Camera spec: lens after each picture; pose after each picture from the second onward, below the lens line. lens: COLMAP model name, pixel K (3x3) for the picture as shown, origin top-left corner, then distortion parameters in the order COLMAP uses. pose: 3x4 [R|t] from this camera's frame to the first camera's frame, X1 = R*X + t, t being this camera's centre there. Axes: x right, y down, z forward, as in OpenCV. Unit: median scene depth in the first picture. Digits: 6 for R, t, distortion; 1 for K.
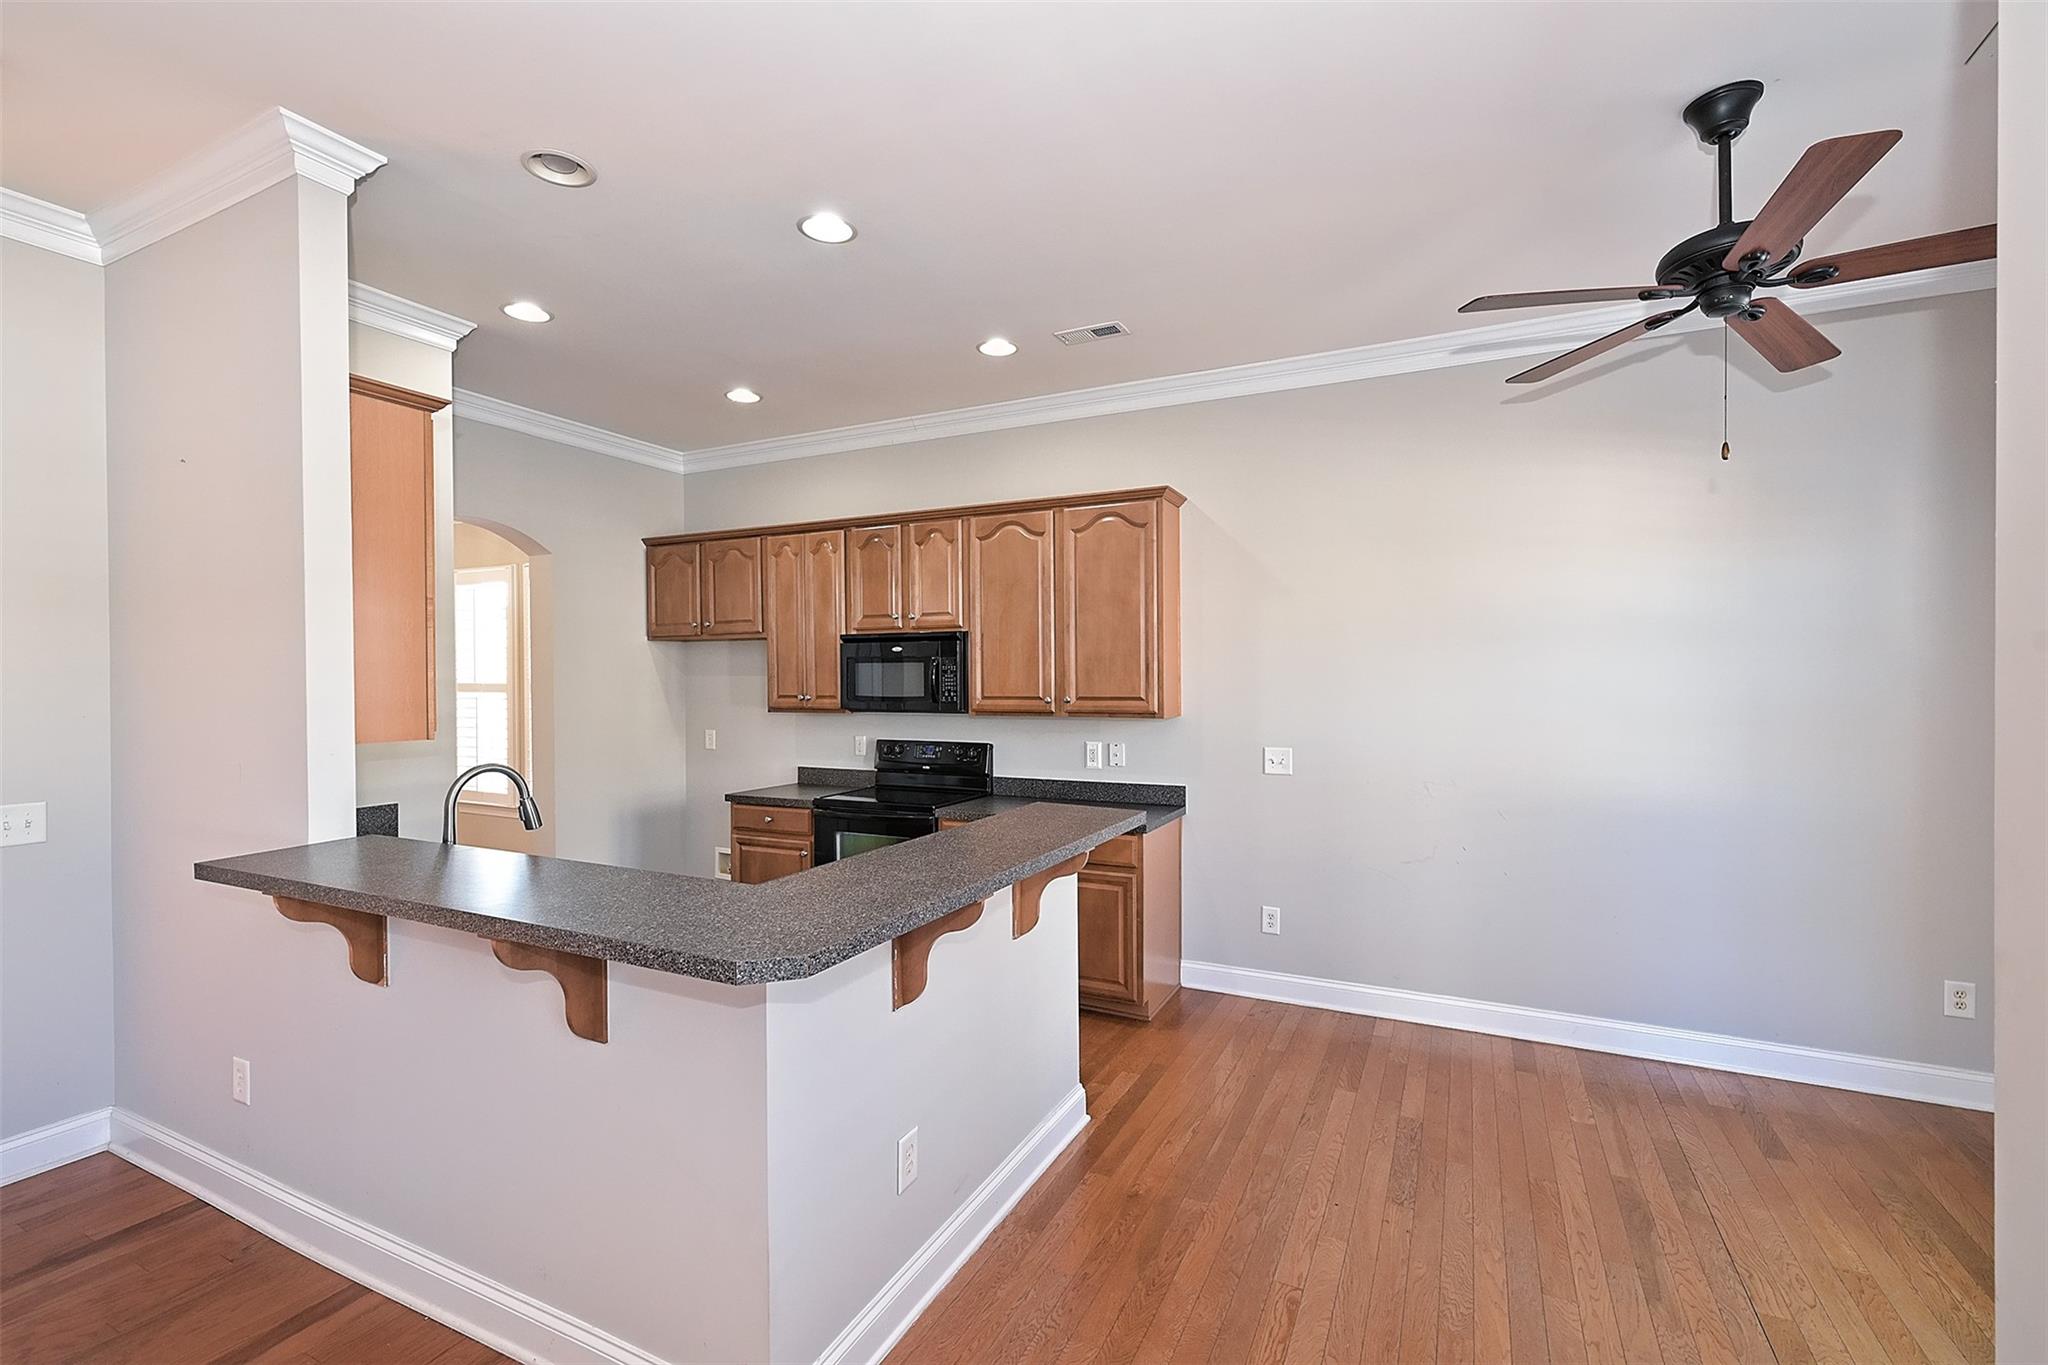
lens RADIAL K [[892.9, 0, 1017.4], [0, 892.9, 684.6], [0, 0, 1]] dist [0.001148, 0.000172]
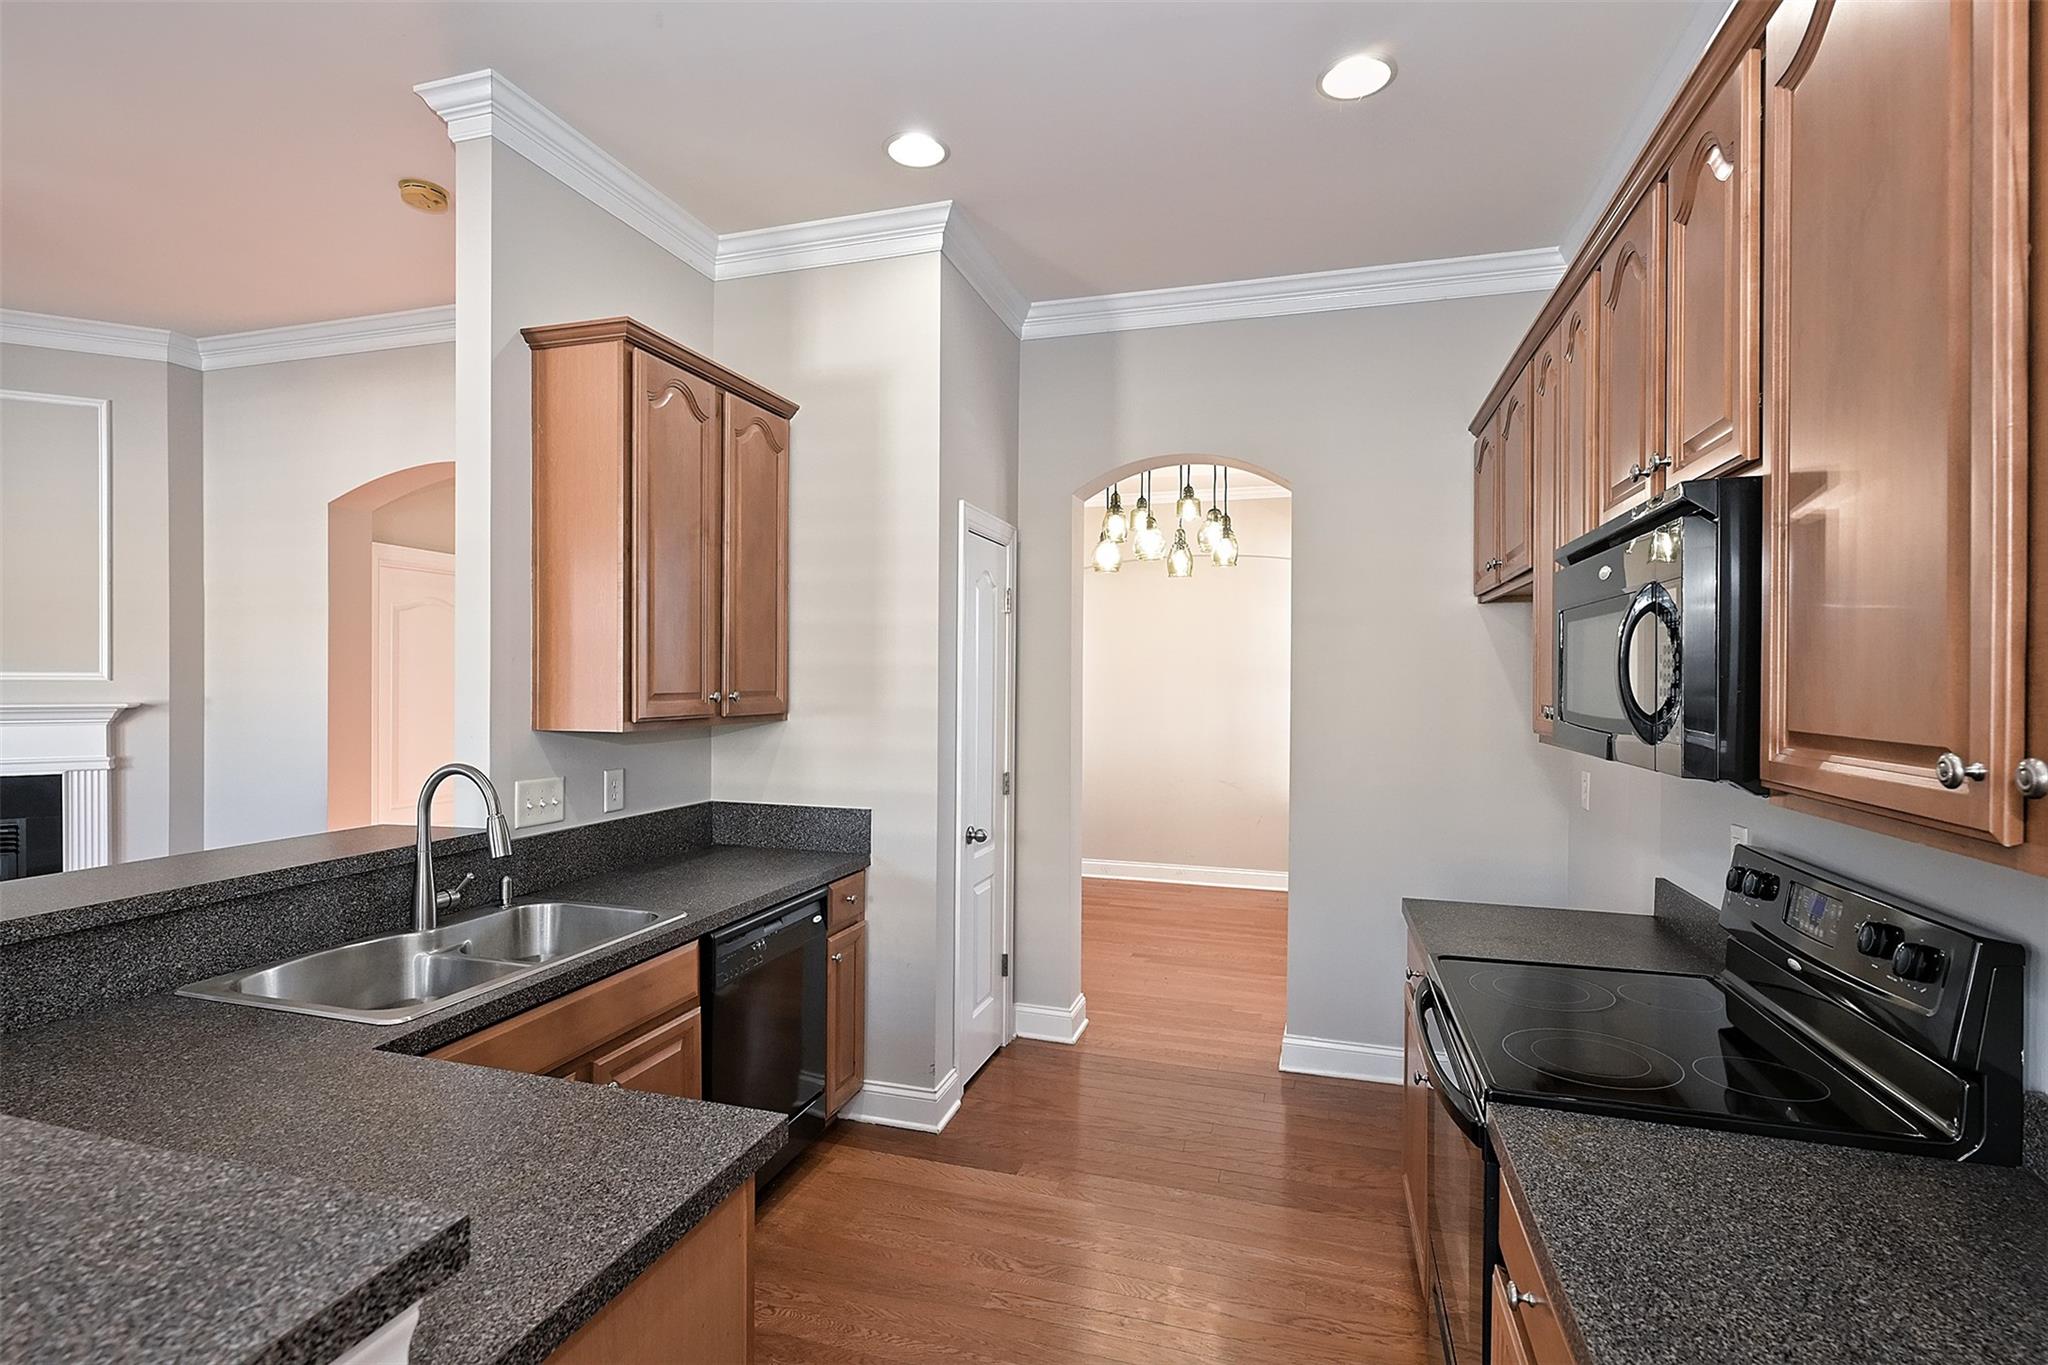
lens RADIAL K [[971.8, 0, 1018.4], [0, 971.8, 688.5], [0, 0, 1]] dist [-0.003720, -0.000499]
pose [[0.166754, 0.016185, -0.985866, 0.190912], [-0.017049, 0.999763, 0.013529, 0.001738], [0.985851, 0.014552, 0.166990, 0.769541]]
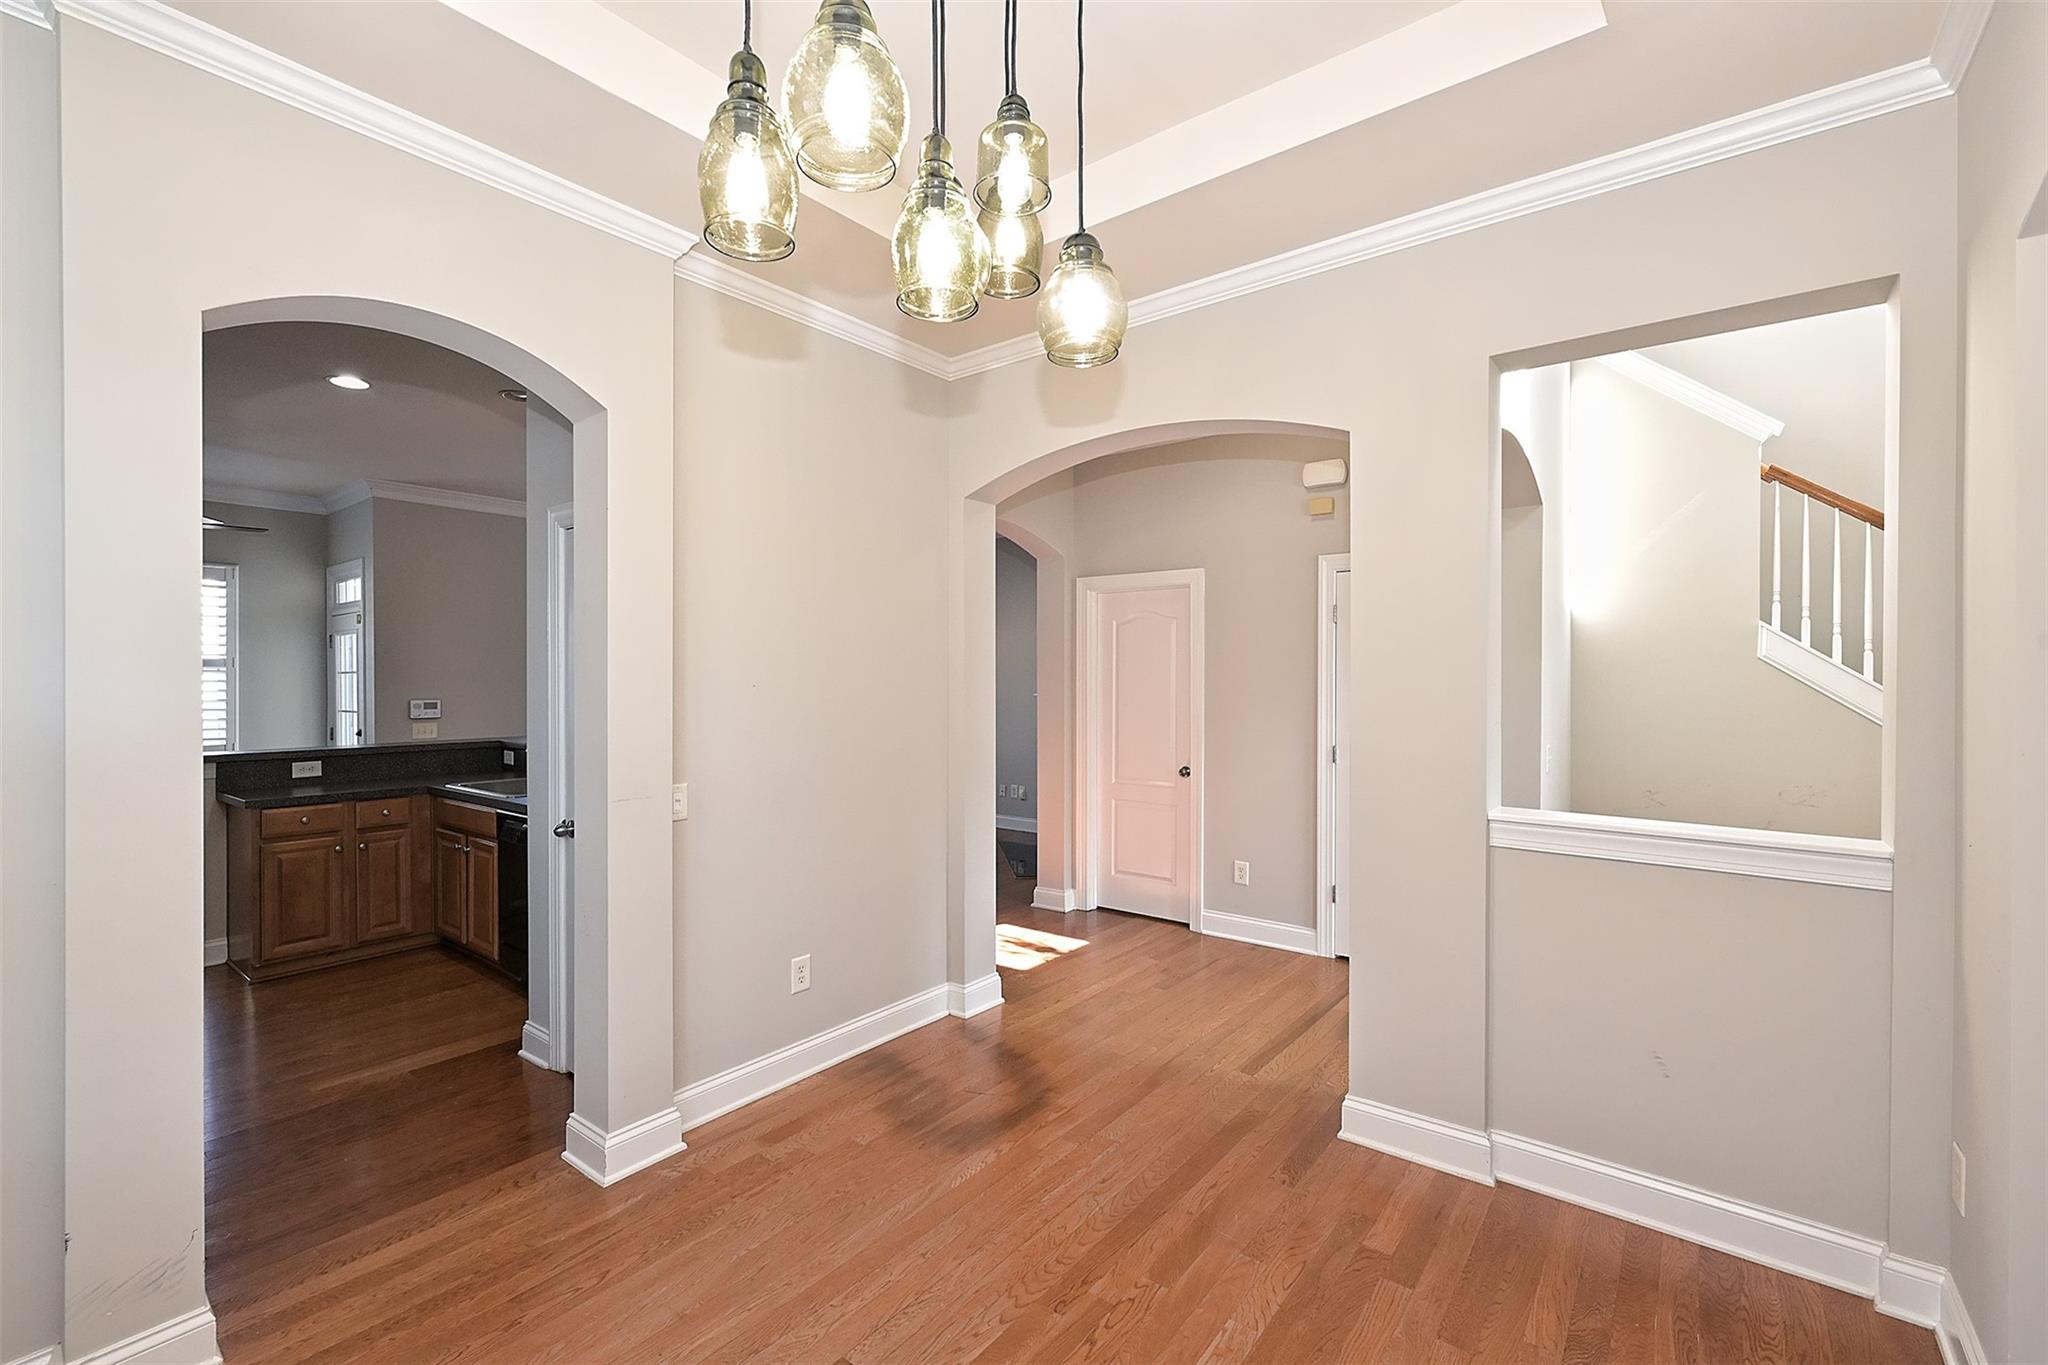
lens RADIAL K [[885.3, 0, 1026.1], [0, 885.3, 682.9], [0, 0, 1]] dist [0.012996, -0.000130]
pose [[-0.978081, 0.006263, 0.208130, -1.119436], [0.008409, 0.999920, 0.009427, 0.008210], [-0.208054, 0.010970, -0.978056, 1.508030]]
